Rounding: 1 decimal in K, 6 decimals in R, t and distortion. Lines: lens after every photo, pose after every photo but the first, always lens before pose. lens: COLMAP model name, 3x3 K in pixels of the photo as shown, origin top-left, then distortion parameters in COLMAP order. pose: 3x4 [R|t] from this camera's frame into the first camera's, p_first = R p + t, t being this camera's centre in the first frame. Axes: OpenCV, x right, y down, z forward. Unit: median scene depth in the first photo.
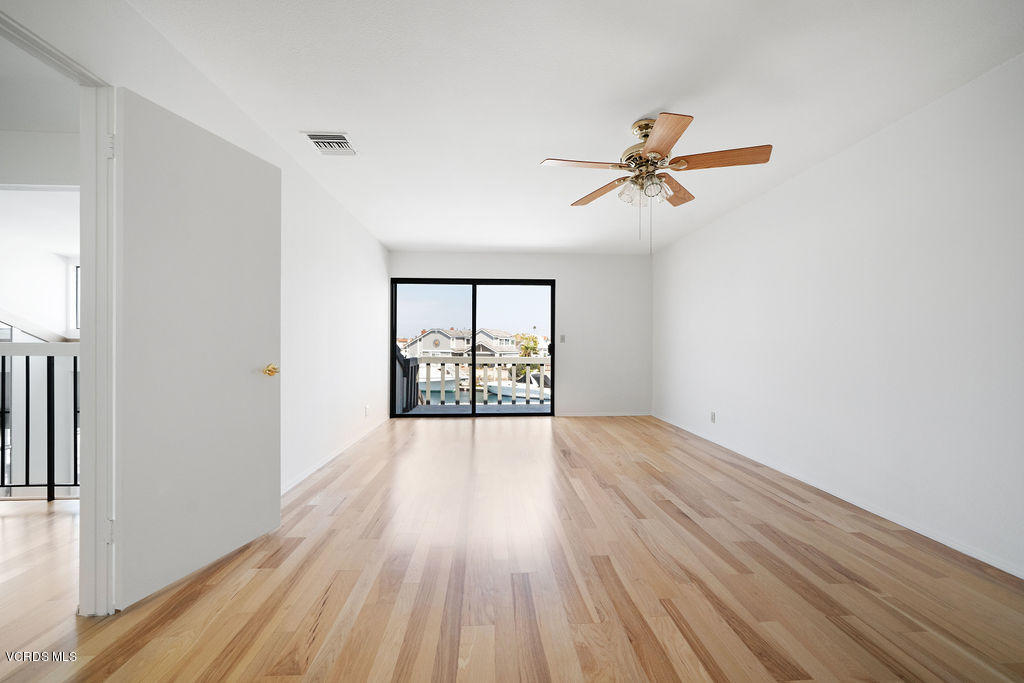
lens RADIAL K [[409.4, 0, 512.0], [0, 409.4, 341.5], [0, 0, 1]] dist [-0.000096, -0.000012]
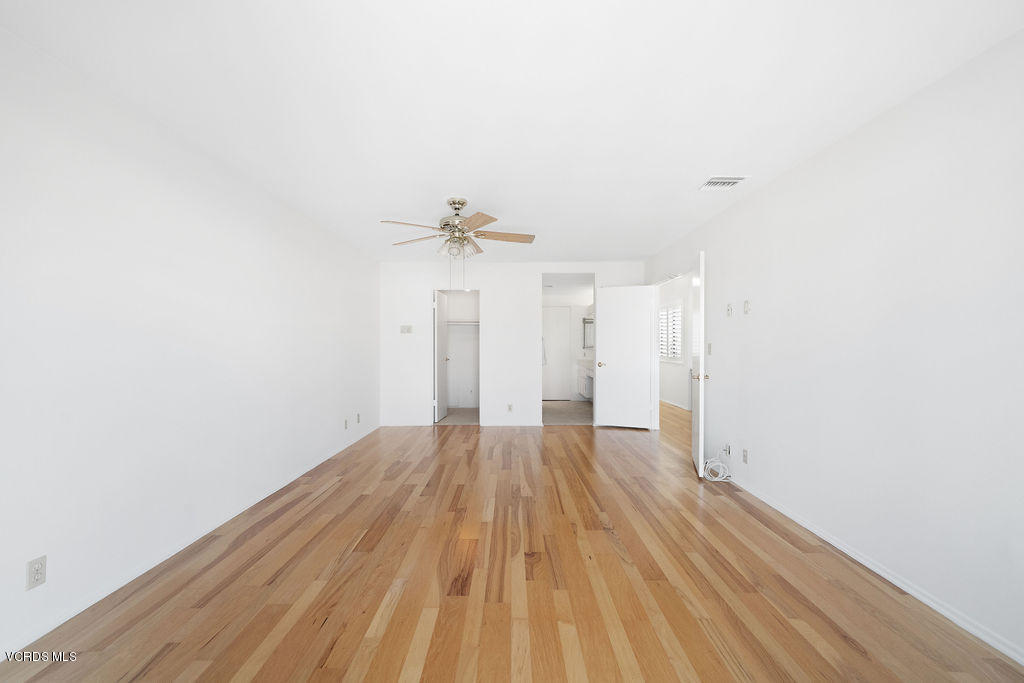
lens RADIAL K [[409.4, 0, 512.0], [0, 409.4, 341.5], [0, 0, 1]] dist [-0.000096, -0.000012]
pose [[-0.998125, -0.005166, 0.060997, 0.056131], [-0.006187, 0.999844, -0.016564, -0.036433], [-0.060902, -0.016910, -0.998000, 2.264097]]
